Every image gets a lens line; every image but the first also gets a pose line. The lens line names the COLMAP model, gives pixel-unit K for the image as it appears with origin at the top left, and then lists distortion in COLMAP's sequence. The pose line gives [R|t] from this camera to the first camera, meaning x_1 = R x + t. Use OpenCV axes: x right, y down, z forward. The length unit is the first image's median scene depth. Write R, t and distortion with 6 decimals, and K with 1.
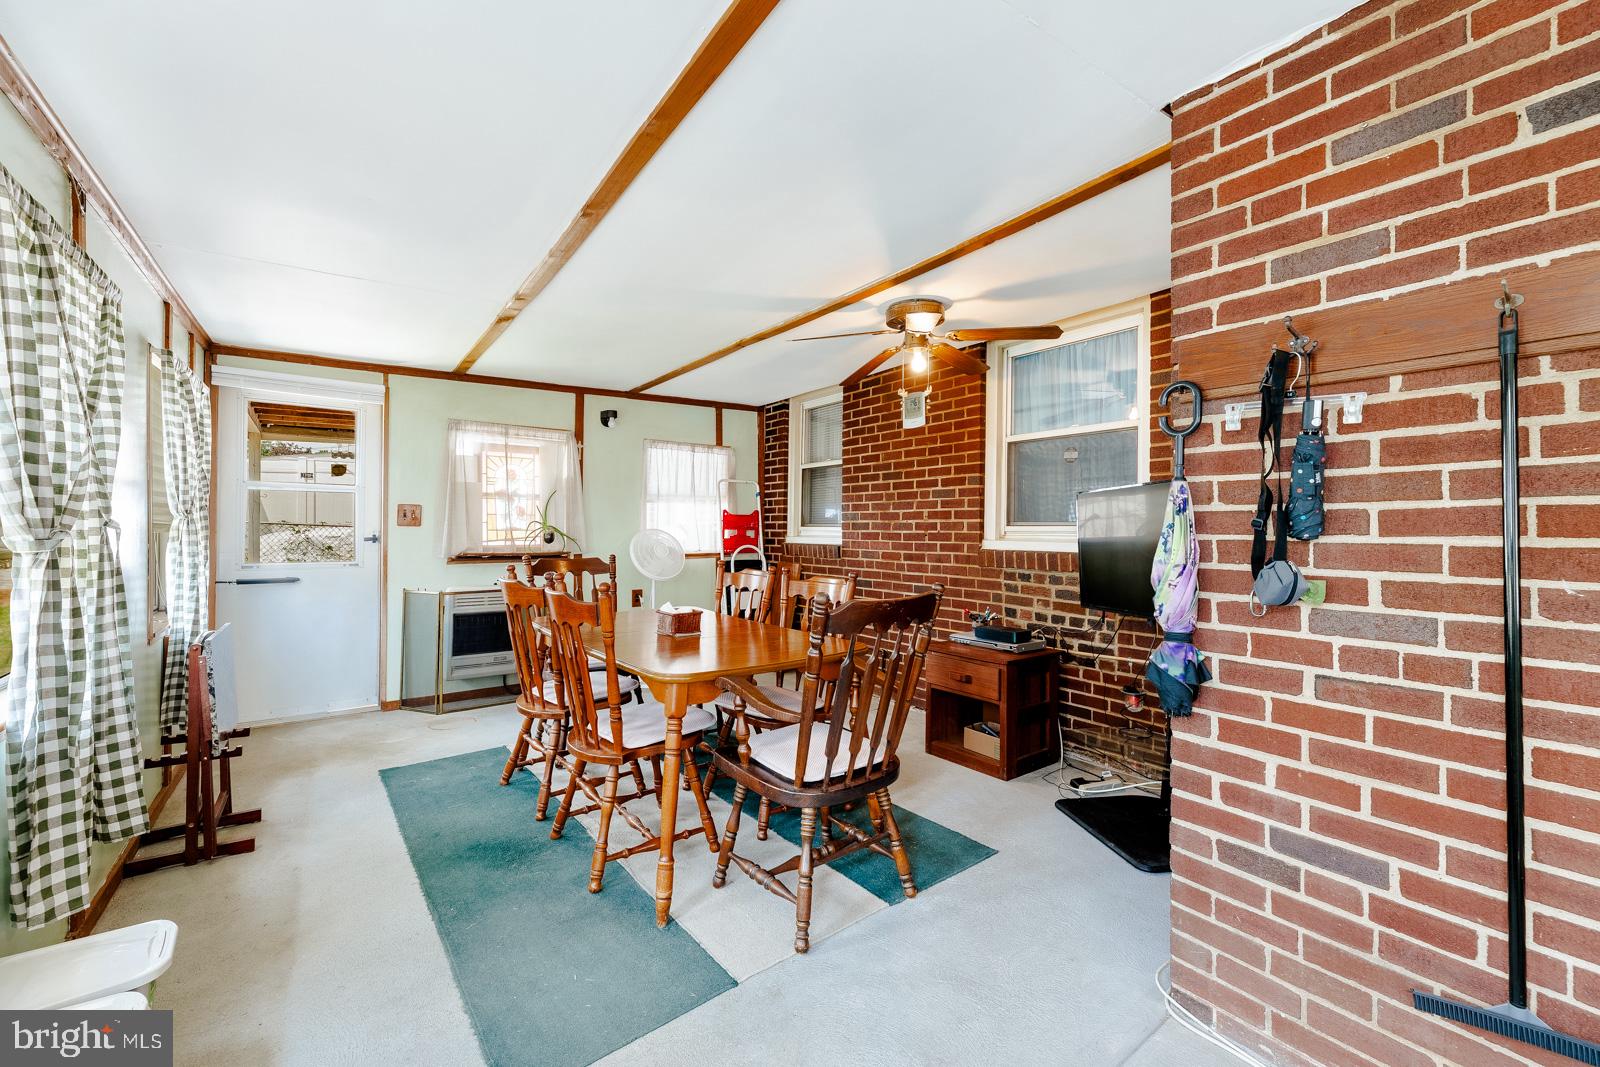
lens RADIAL K [[644.8, 0, 805.2], [0, 644.8, 532.7], [0, 0, 1]] dist [-0.000496, 0.000033]
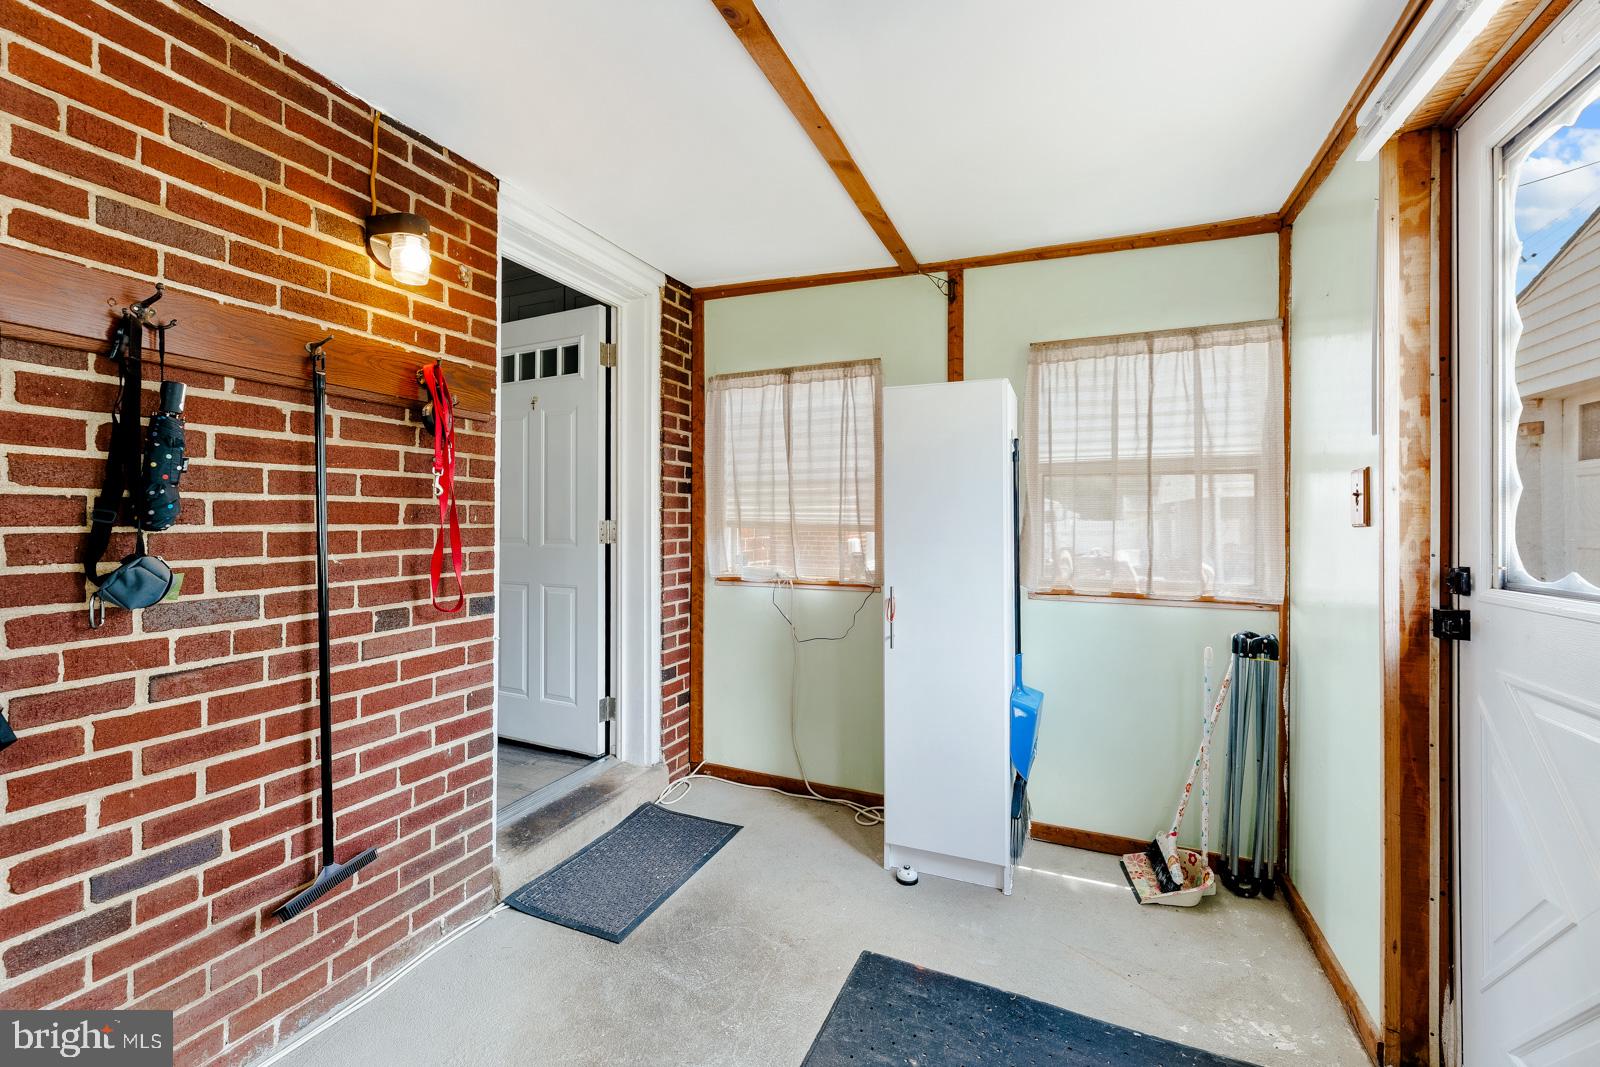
lens RADIAL K [[651.2, 0, 802.9], [0, 651.2, 522.3], [0, 0, 1]] dist [0.000731, 0.000021]
pose [[-0.515031, -0.008855, 0.857126, -0.502320], [0.001527, 0.999936, 0.011248, -0.009681], [-0.857170, 0.007102, -0.514984, 0.702623]]
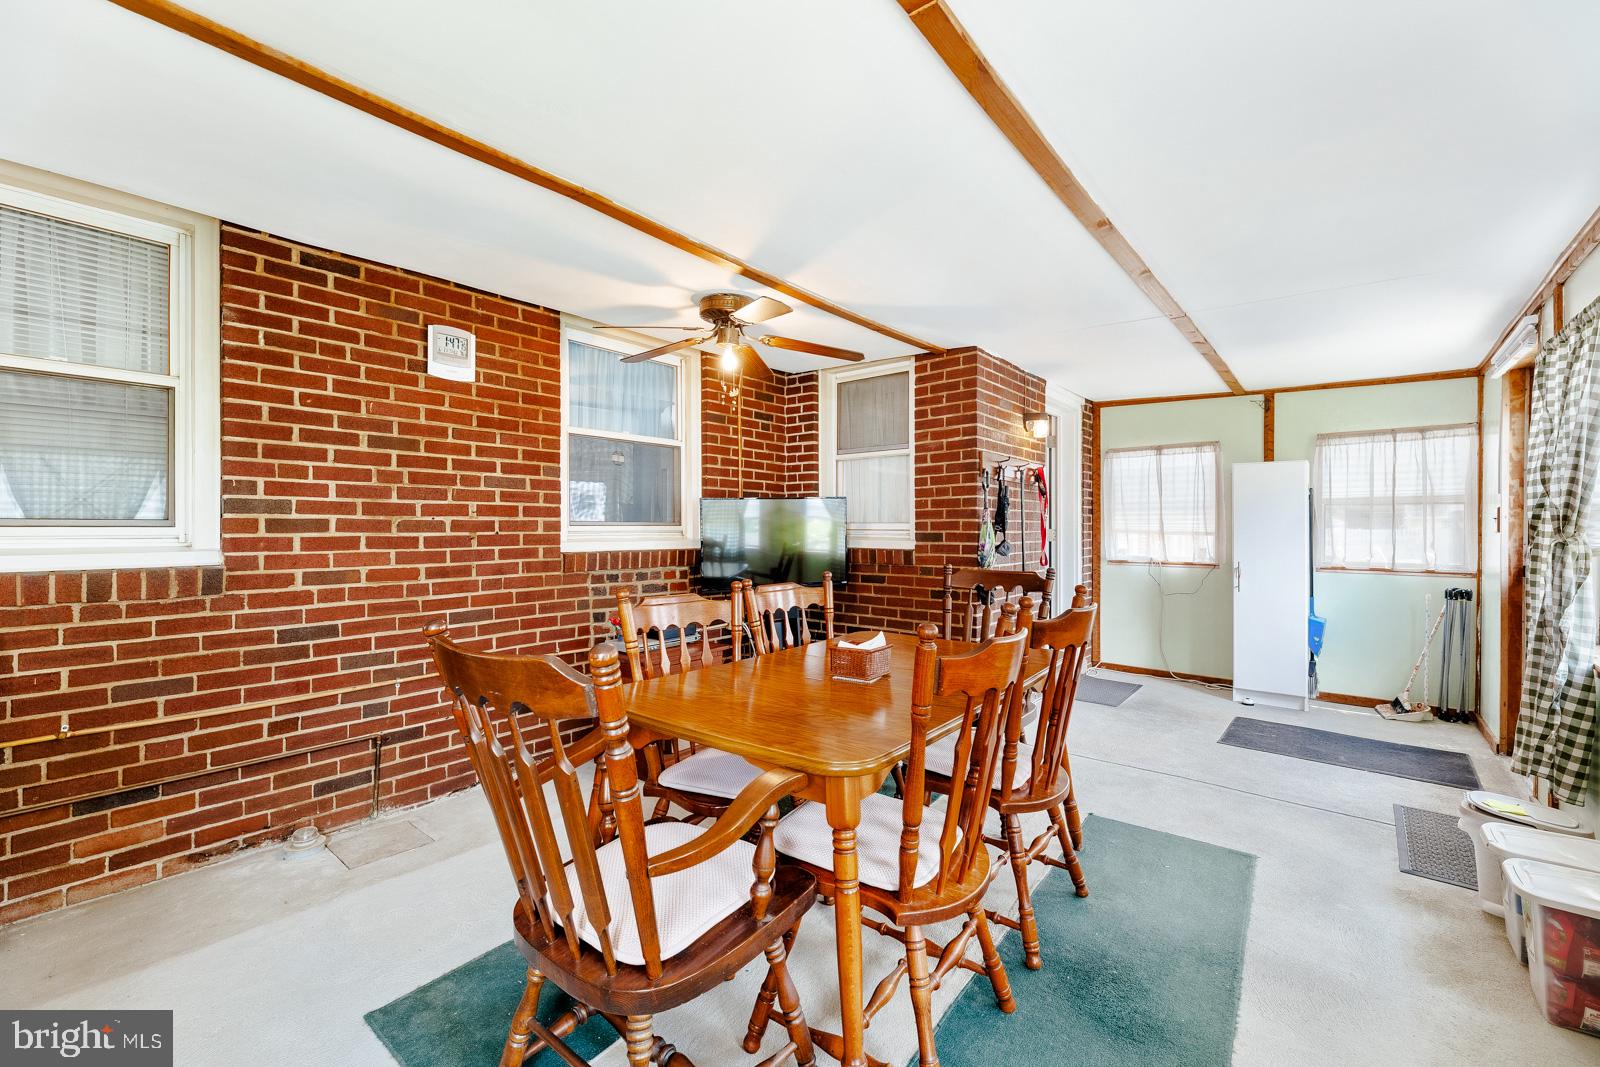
lens RADIAL K [[644.8, 0, 805.2], [0, 644.8, 532.7], [0, 0, 1]] dist [-0.000496, 0.000033]
pose [[-0.247576, -0.014838, 0.968755, -0.694721], [0.005622, 0.999844, 0.016751, -0.014763], [-0.968852, 0.009594, -0.247454, 0.976080]]
